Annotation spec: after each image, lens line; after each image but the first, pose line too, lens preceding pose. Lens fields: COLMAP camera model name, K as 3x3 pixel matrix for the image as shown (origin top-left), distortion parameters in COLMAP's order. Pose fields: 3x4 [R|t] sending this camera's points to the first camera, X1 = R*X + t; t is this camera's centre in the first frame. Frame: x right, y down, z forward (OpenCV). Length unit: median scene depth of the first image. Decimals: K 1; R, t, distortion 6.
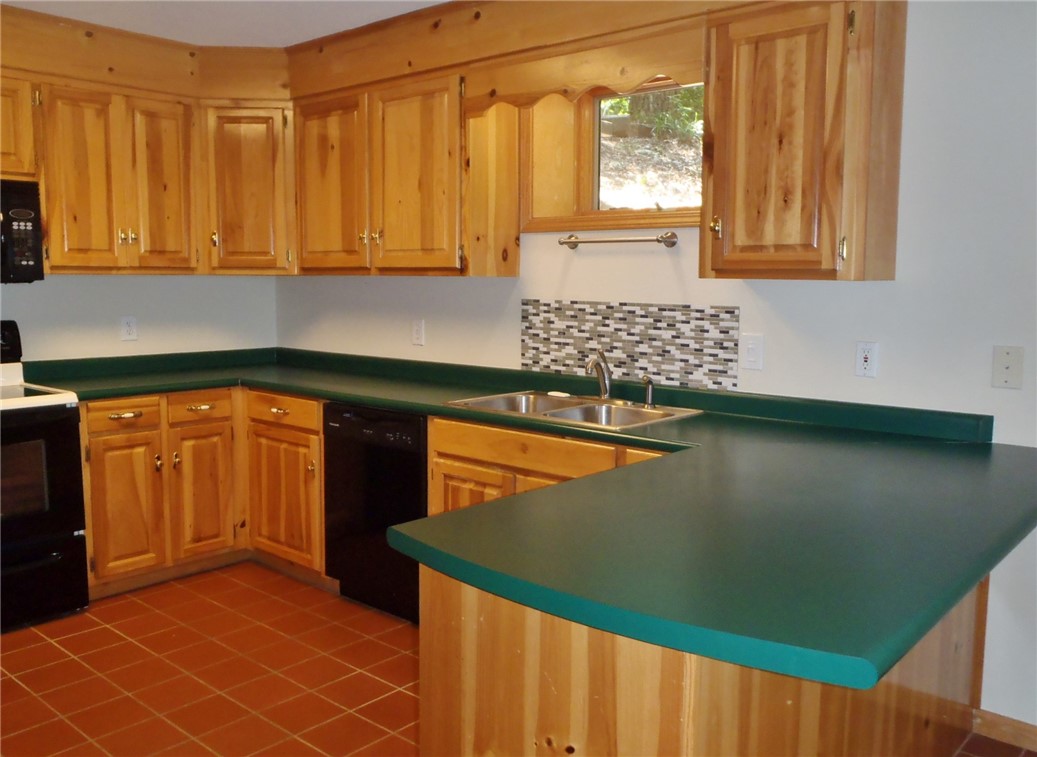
lens RADIAL K [[877.0, 0, 518.2], [0, 877.0, 378.0], [0, 0, 1]] dist [0.001785, 0.004477]
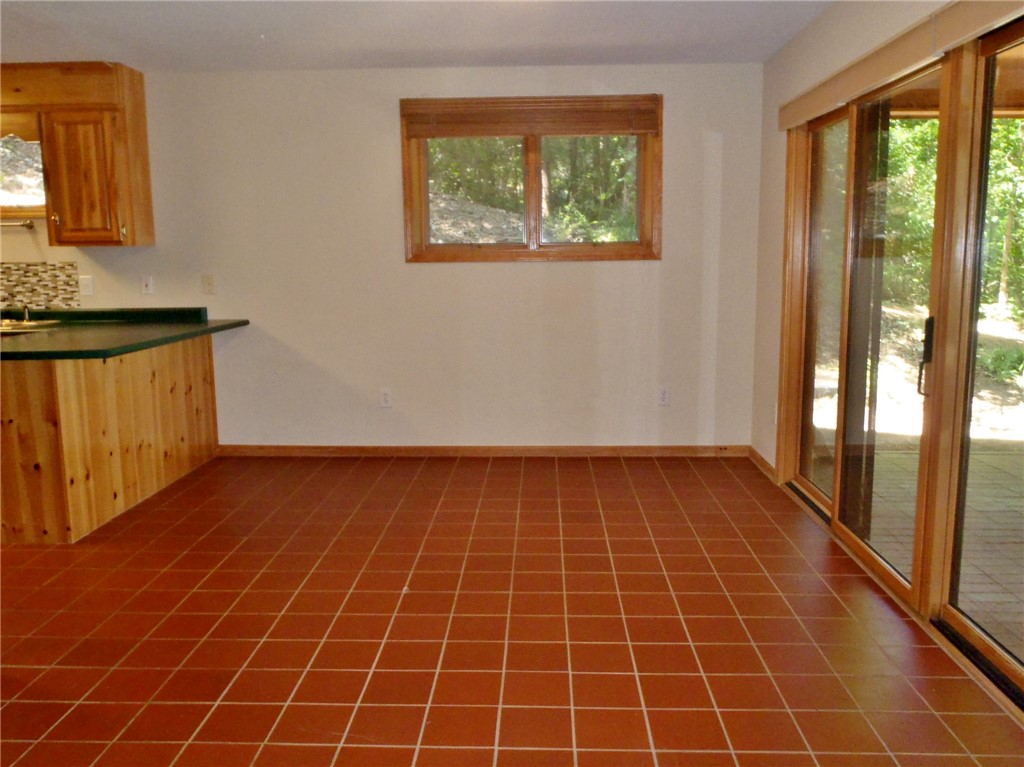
lens RADIAL K [[853.4, 0, 511.3], [0, 853.4, 382.6], [0, 0, 1]] dist [0.004948, -0.004307]
pose [[0.773335, -0.110089, 0.624366, -0.180395], [0.092074, 0.993870, 0.061198, 0.137941], [-0.627276, 0.010161, 0.778731, -0.923461]]
